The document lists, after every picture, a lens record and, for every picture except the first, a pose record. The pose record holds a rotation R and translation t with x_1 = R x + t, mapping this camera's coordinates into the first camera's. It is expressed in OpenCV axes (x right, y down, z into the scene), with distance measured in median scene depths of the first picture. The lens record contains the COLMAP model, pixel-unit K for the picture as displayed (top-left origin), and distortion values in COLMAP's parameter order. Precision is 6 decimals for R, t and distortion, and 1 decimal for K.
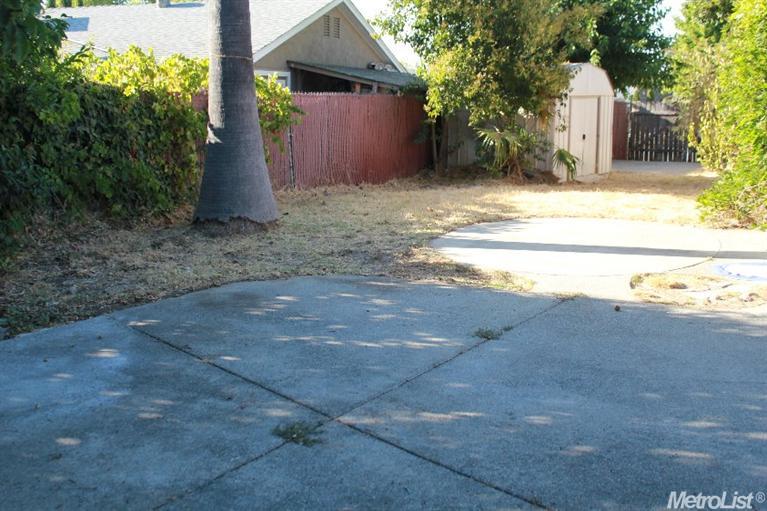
lens RADIAL K [[894.5, 0, 383.5], [0, 894.5, 255.5], [0, 0, 1]] dist [-0.074263, 0.054062]
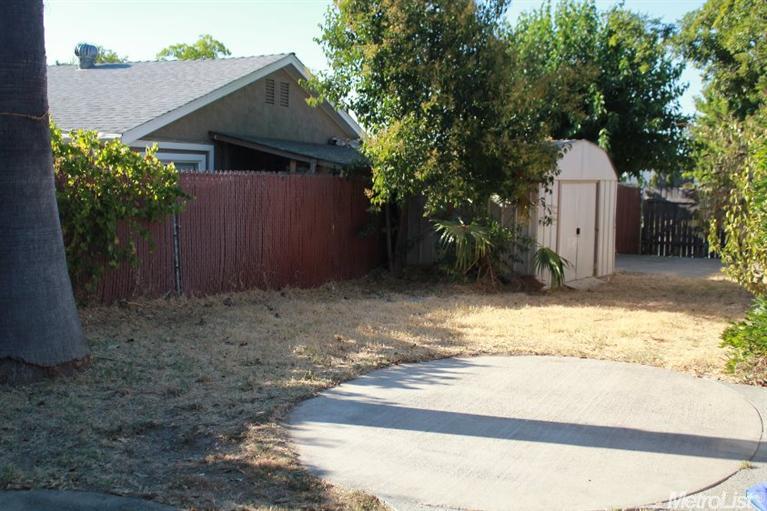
lens RADIAL K [[894.5, 0, 383.5], [0, 894.5, 255.5], [0, 0, 1]] dist [-0.074263, 0.054062]
pose [[0.999518, 0.019633, -0.024065, 0.076647], [-0.021687, 0.995857, -0.088311, -0.040441], [0.022232, 0.088790, 0.995802, 0.219023]]
